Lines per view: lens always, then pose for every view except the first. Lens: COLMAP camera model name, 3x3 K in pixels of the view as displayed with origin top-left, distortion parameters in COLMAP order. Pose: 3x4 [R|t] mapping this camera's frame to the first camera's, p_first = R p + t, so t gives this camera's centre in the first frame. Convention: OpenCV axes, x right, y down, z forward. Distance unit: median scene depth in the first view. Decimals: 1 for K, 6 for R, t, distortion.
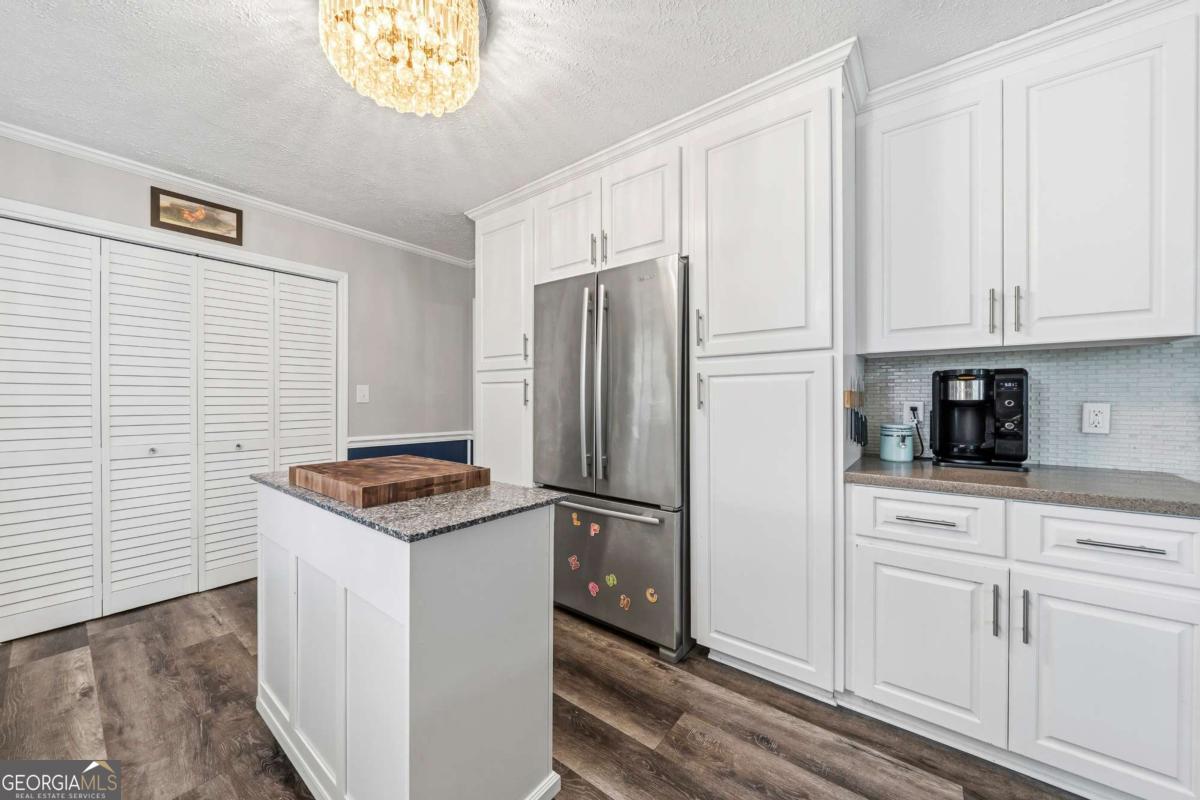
lens RADIAL K [[428.2, 0, 600.0], [0, 428.2, 400.0], [0, 0, 1]] dist [-0.003649, -0.000192]
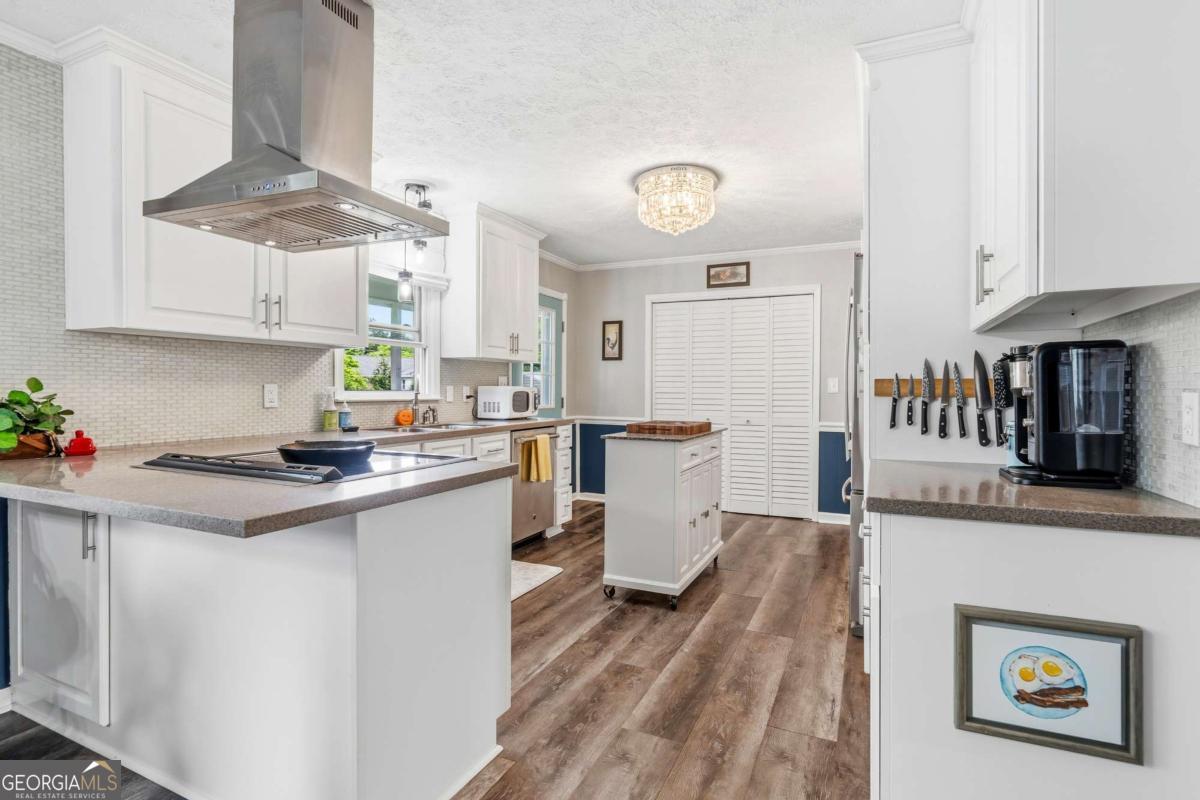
lens RADIAL K [[594.8, 0, 600.0], [0, 594.8, 400.0], [0, 0, 1]] dist [0.000250, 0.000081]
pose [[0.230327, 0.015470, -0.972990, 1.333492], [-0.004679, 0.999880, 0.014790, 0.007376], [0.973102, 0.001147, 0.230372, 0.033765]]
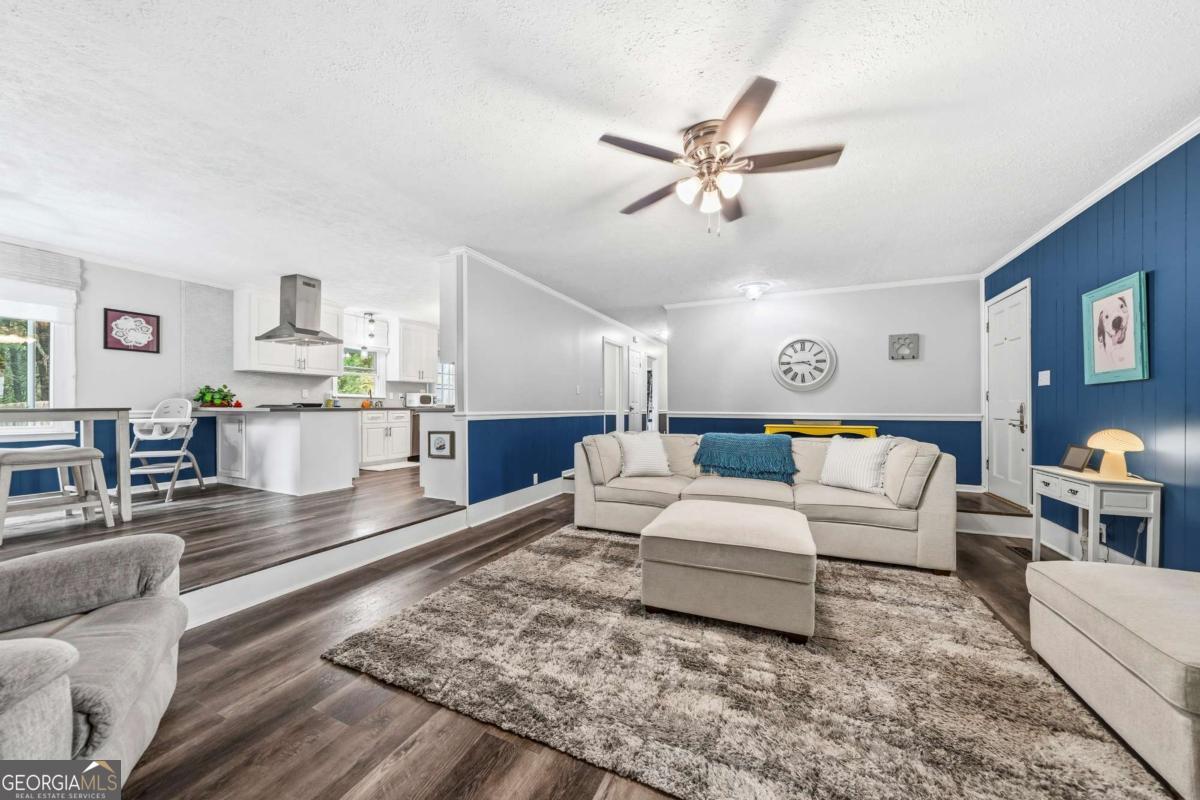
lens RADIAL K [[418.7, 0, 603.3], [0, 418.7, 408.7], [0, 0, 1]] dist [-0.005912, -0.000098]
pose [[0.240274, -0.000171, -0.970705, 2.982774], [-0.002181, 0.999997, -0.000716, 0.122635], [0.970703, 0.002289, 0.240273, 0.873900]]
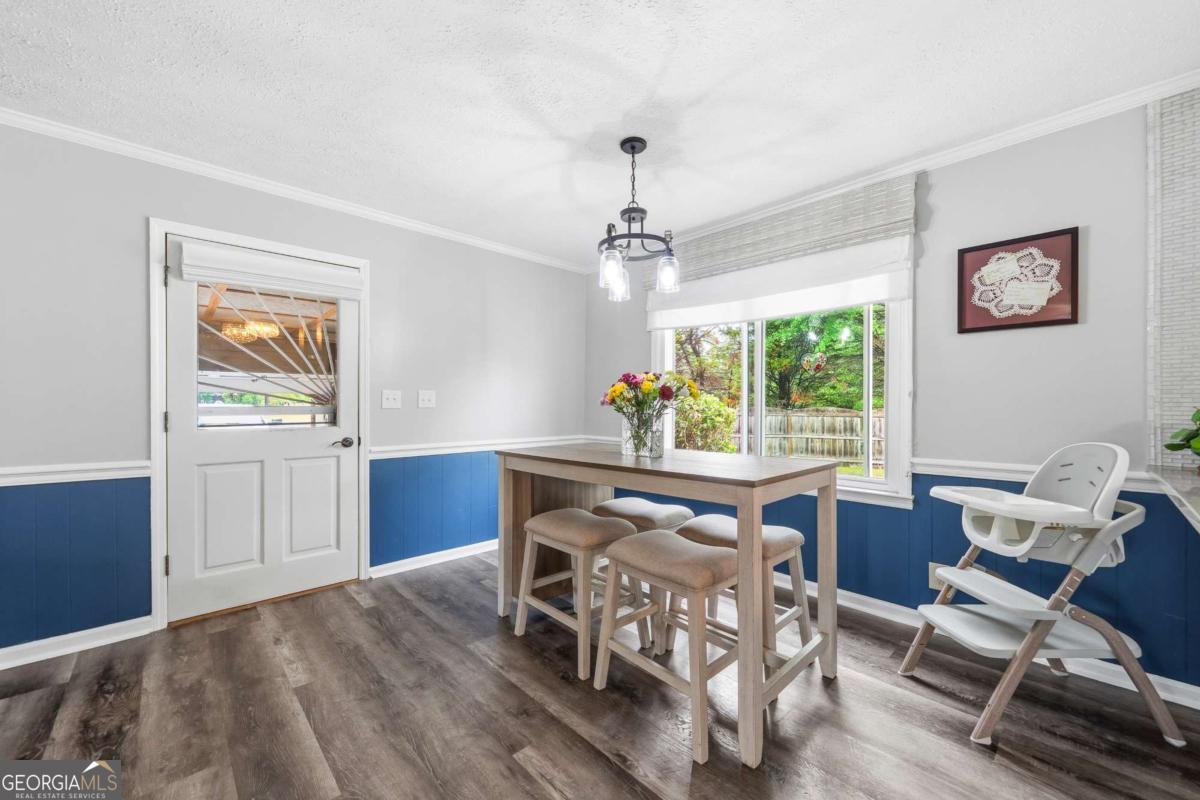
lens RADIAL K [[460.9, 0, 597.5], [0, 460.9, 407.3], [0, 0, 1]] dist [-0.004650, -0.000083]
pose [[-0.988251, -0.006018, 0.152721, 1.141389], [-0.004971, 0.999961, 0.007239, 0.008240], [-0.152759, 0.006395, -0.988243, 0.219869]]
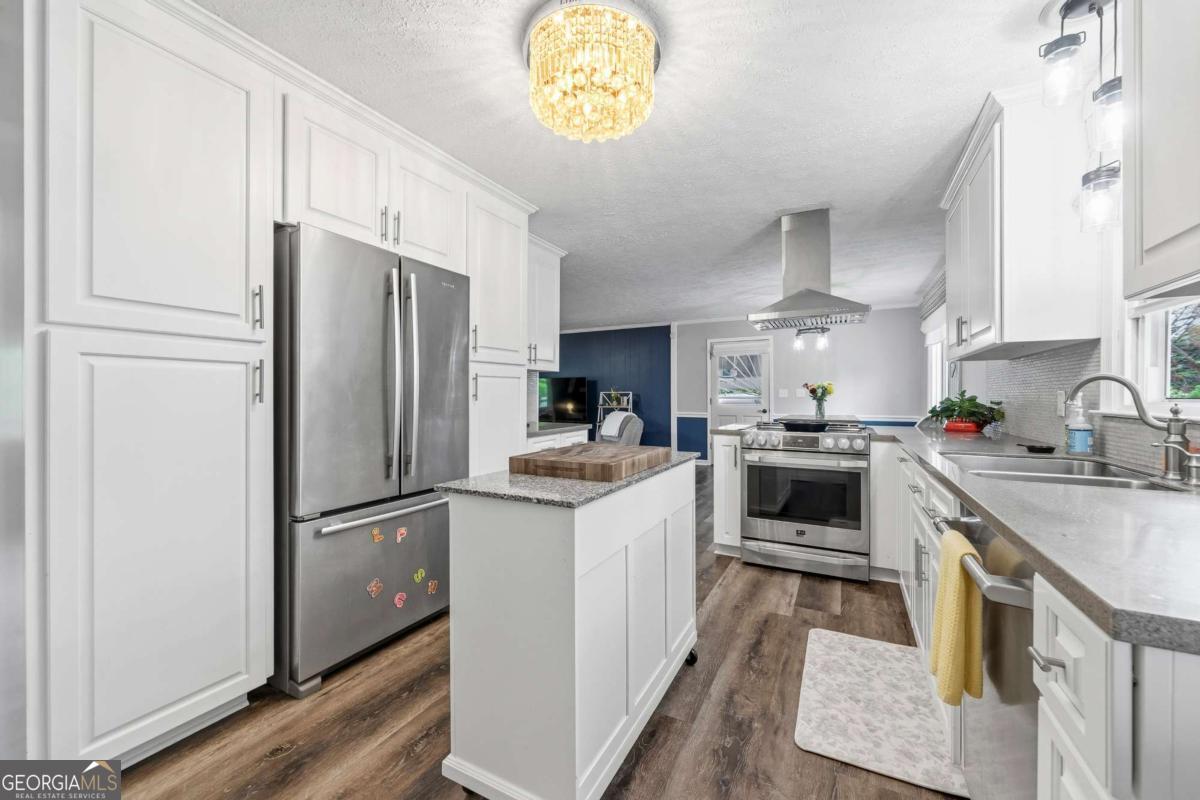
lens RADIAL K [[464.2, 0, 598.0], [0, 464.2, 397.5], [0, 0, 1]] dist [-0.004032, 0.000016]
pose [[-0.169403, -0.006514, 0.985525, -1.092785], [0.001177, 0.999976, 0.006812, 0.001223], [-0.985546, 0.002314, -0.169392, 0.767618]]
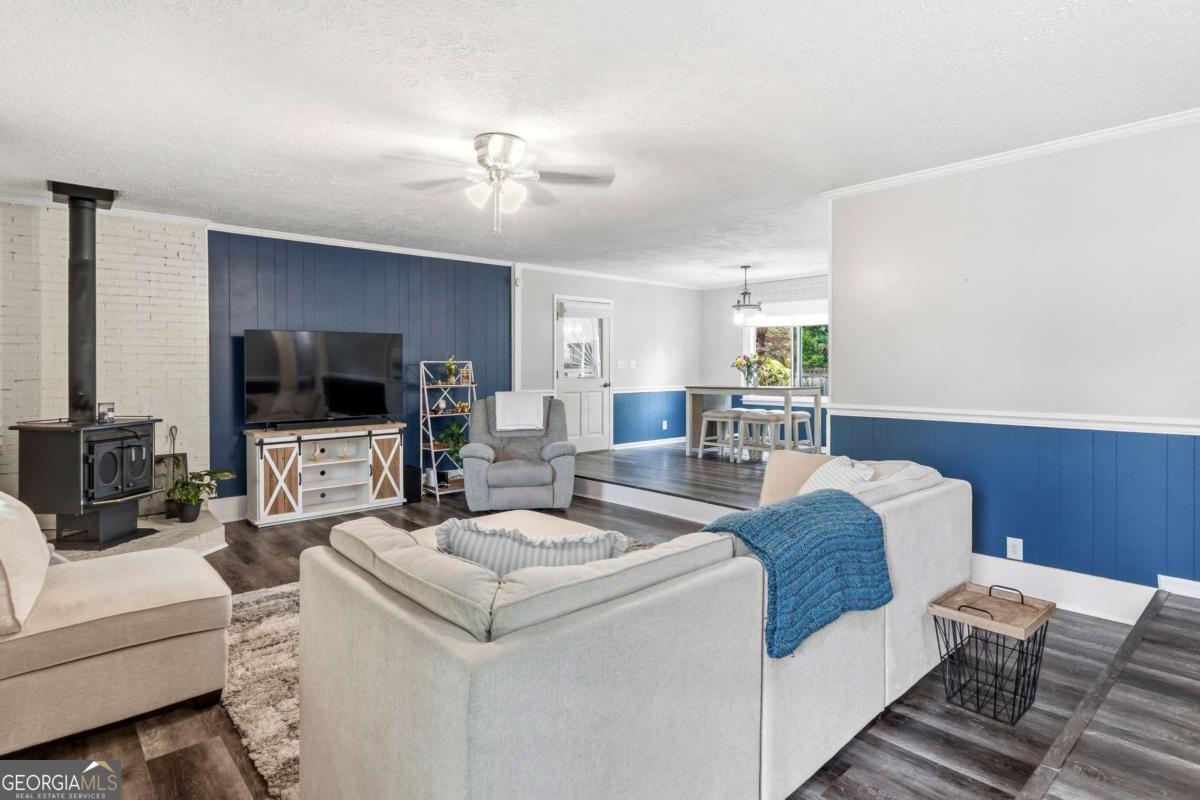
lens RADIAL K [[632.4, 0, 597.1], [0, 632.4, 373.3], [0, 0, 1]] dist [0.002589, 0.000399]
pose [[-0.983891, -0.002690, 0.178748, 1.421123], [-0.000729, 0.999939, 0.011039, 0.006893], [-0.178766, 0.010731, -0.983833, 3.037080]]
